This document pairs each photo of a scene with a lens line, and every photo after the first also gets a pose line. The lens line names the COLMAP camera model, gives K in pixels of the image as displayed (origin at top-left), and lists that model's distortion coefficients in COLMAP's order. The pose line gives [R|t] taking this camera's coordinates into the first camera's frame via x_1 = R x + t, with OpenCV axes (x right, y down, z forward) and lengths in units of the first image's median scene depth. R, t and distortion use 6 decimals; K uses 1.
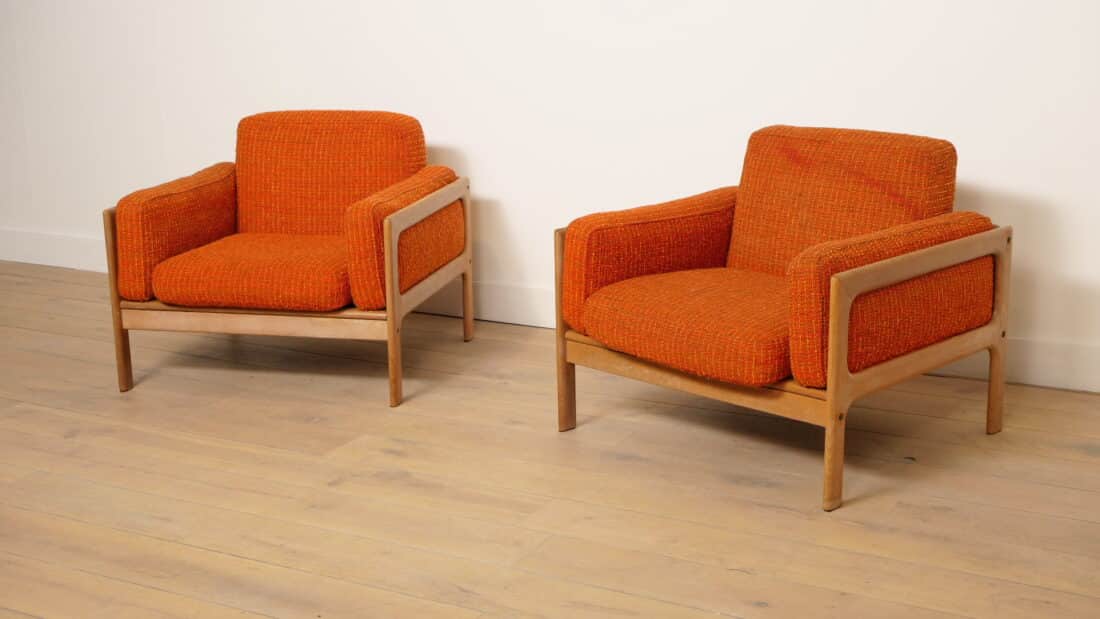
lens RADIAL K [[1406.1, 0, 550.0], [0, 1406.1, 309.5], [0, 0, 1]] dist [0.011716, 0.025566]
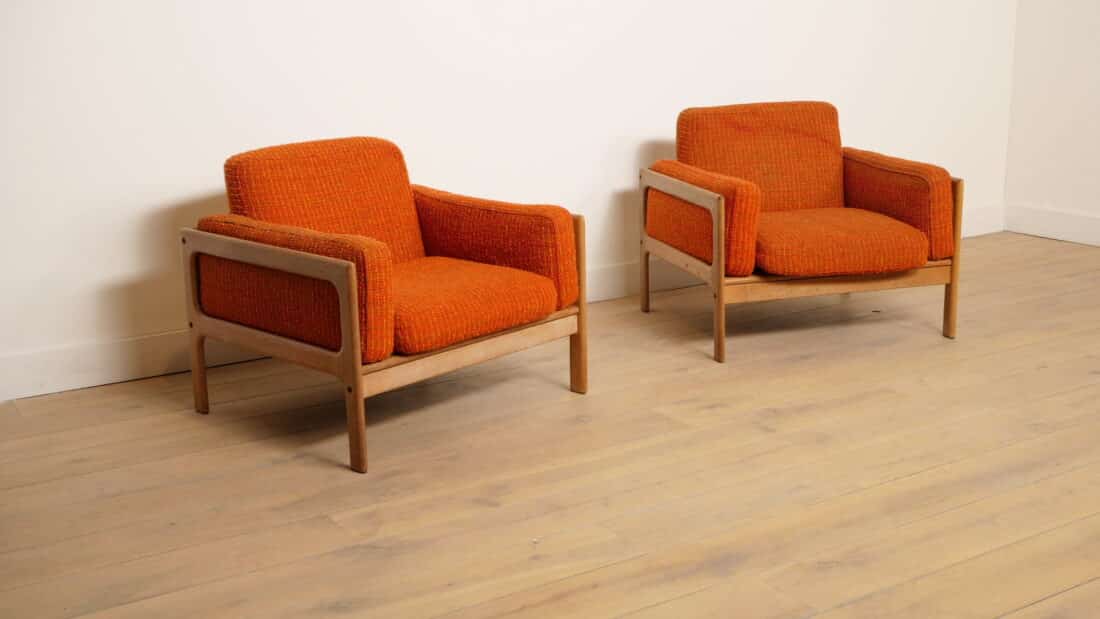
lens RADIAL K [[1257.5, 0, 550.0], [0, 1257.5, 309.5], [0, 0, 1]] dist [0.061186, 0.002469]
pose [[0.490786, -0.200829, 0.847819, -0.981835], [0.217289, 0.970539, 0.104114, -0.103923], [-0.843751, 0.133124, 0.519964, 0.554952]]
